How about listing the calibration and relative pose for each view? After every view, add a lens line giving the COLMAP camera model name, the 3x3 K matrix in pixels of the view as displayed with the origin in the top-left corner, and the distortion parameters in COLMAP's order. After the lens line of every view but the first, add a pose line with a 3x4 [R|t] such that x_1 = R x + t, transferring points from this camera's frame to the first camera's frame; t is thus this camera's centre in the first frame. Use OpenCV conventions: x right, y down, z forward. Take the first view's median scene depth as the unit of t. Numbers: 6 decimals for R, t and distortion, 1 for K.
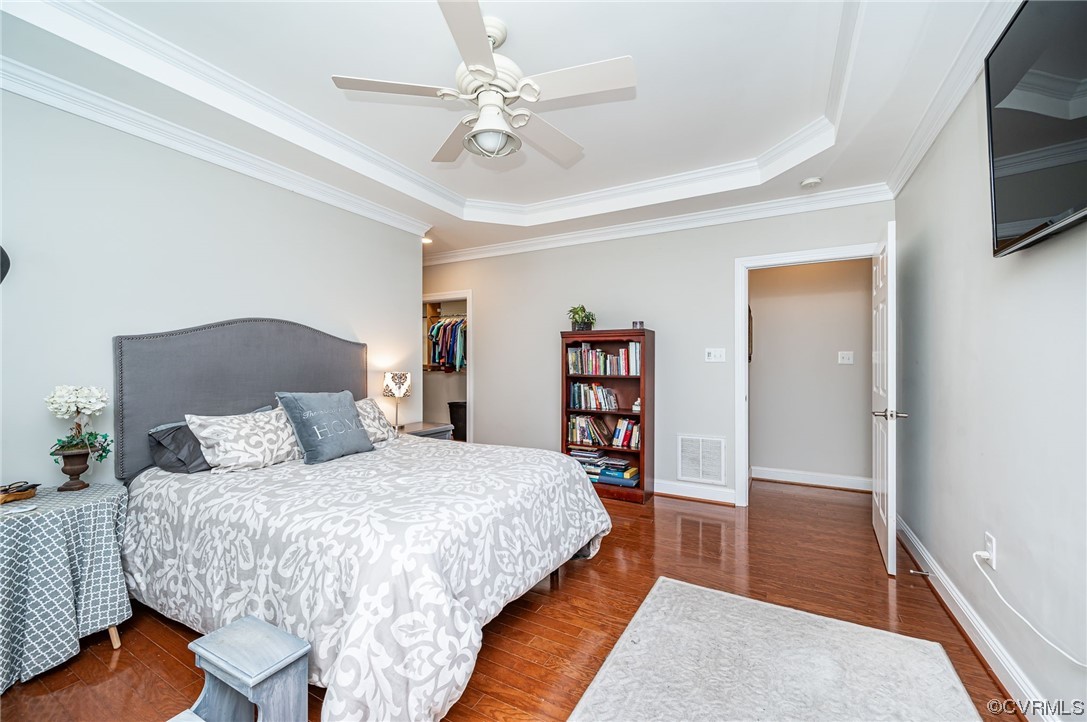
lens RADIAL K [[432.1, 0, 549.4], [0, 432.1, 365.5], [0, 0, 1]] dist [-0.000013, -0.000009]
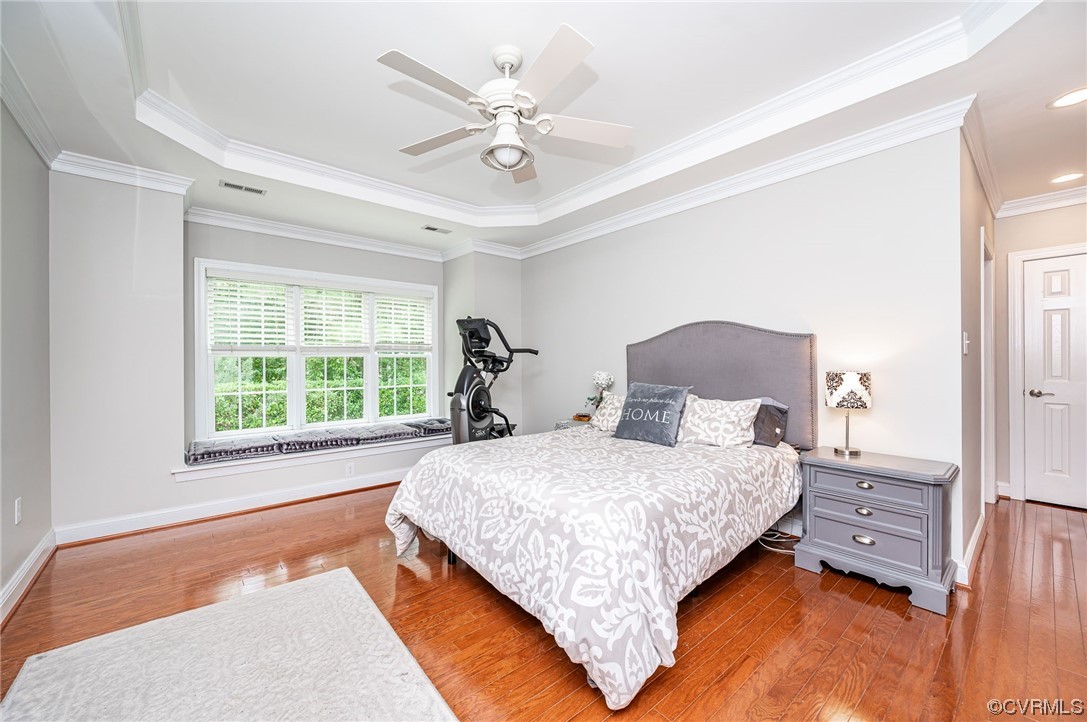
lens RADIAL K [[421.8, 0, 548.1], [0, 421.8, 359.6], [0, 0, 1]] dist [-0.000080, -0.000003]
pose [[-0.351660, -0.001267, -0.936127, 0.559073], [0.000633, 0.999999, -0.001591, -0.003446], [0.936127, -0.001152, -0.351659, 1.002361]]
